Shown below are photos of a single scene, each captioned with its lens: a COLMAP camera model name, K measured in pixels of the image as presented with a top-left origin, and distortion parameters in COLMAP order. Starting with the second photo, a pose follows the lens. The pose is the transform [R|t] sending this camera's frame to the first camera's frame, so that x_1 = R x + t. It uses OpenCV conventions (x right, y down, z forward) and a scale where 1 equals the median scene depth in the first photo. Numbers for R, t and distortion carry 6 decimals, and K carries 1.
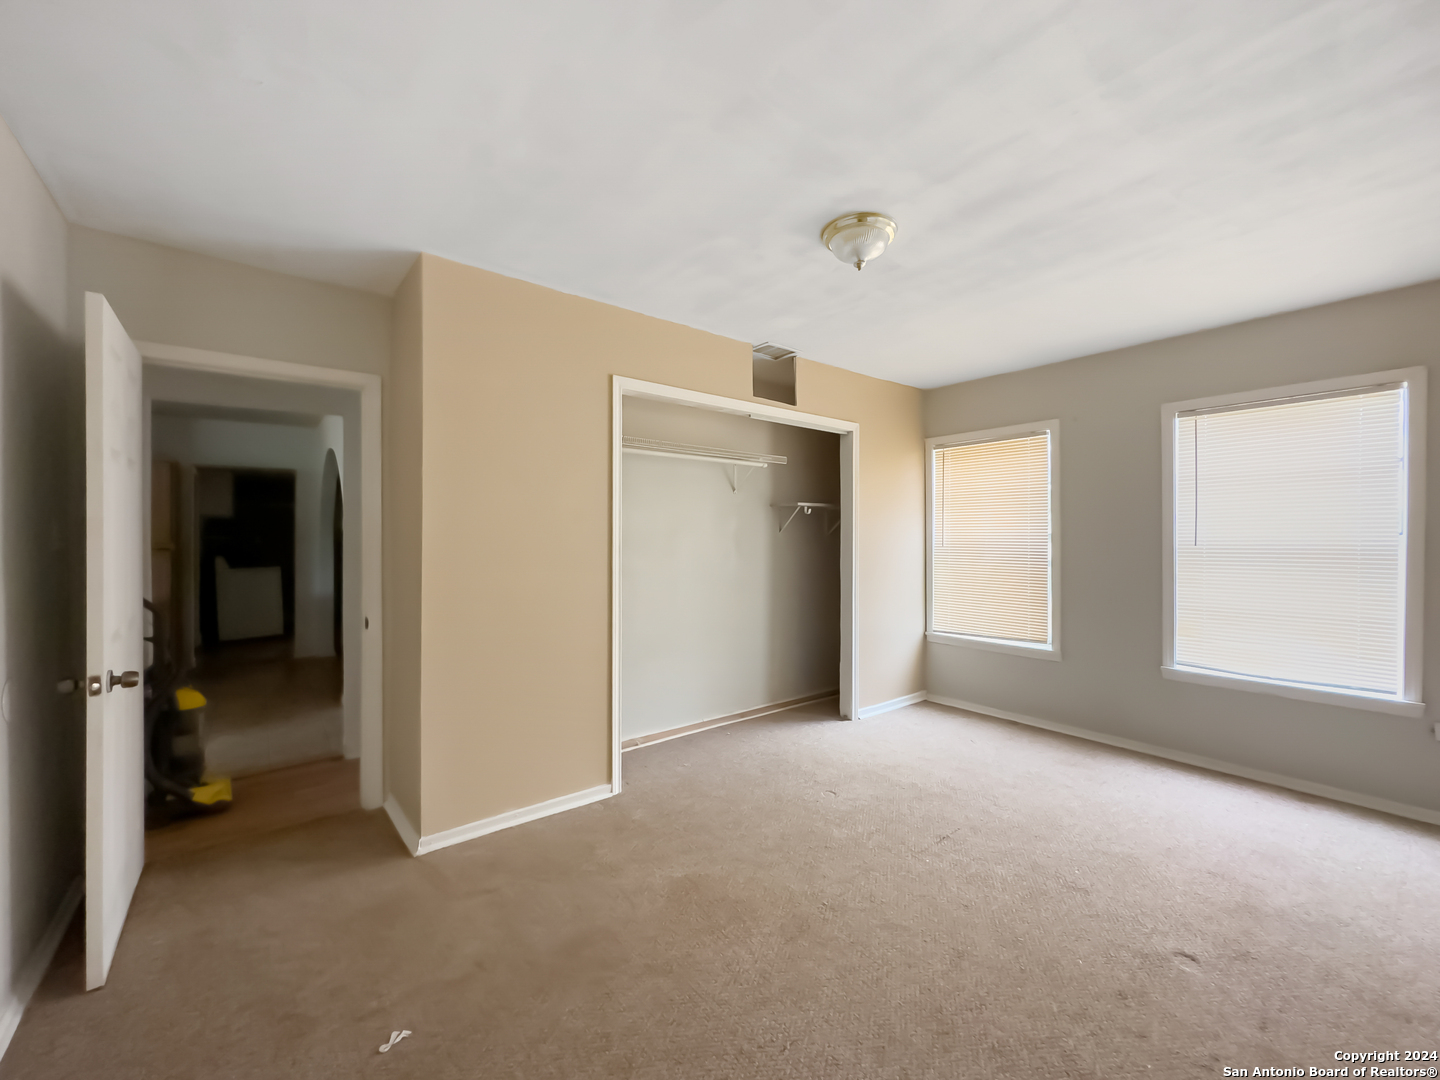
lens RADIAL K [[582.7, 0, 722.9], [0, 582.7, 538.5], [0, 0, 1]] dist [-0.003104, -0.000372]
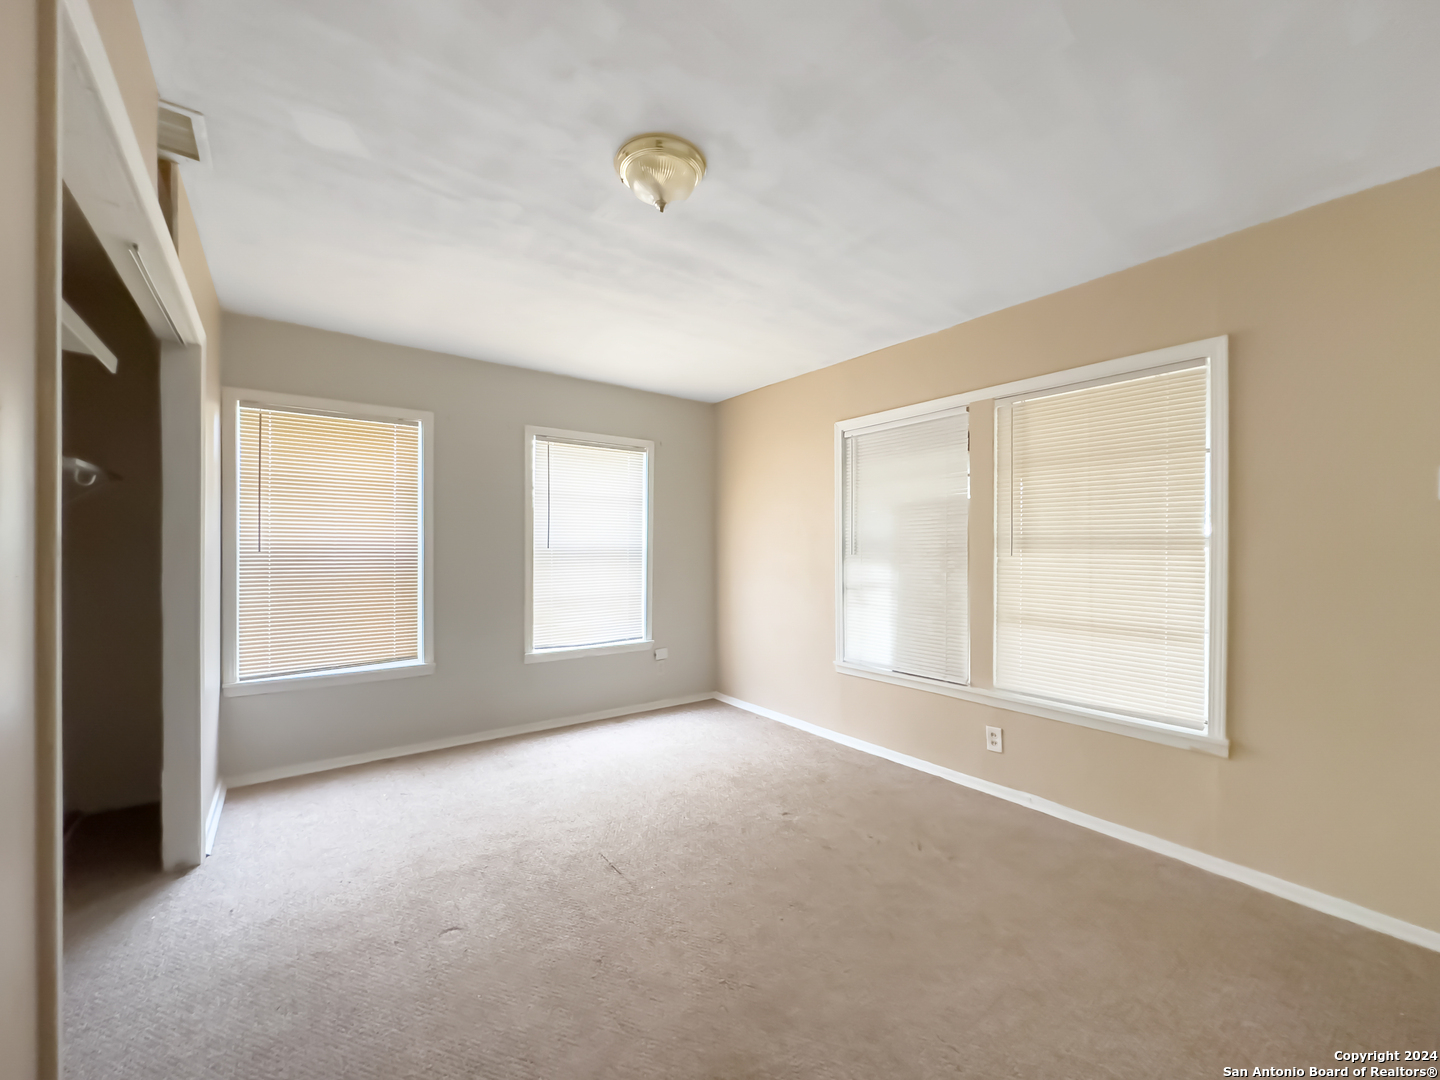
lens RADIAL K [[582.7, 0, 723.6], [0, 582.7, 547.8], [0, 0, 1]] dist [-0.003104, -0.000372]
pose [[0.027356, -0.000714, 0.999626, -0.402681], [-0.003952, 0.999992, 0.000823, 0.008872], [-0.999618, -0.003973, 0.027353, 0.610201]]
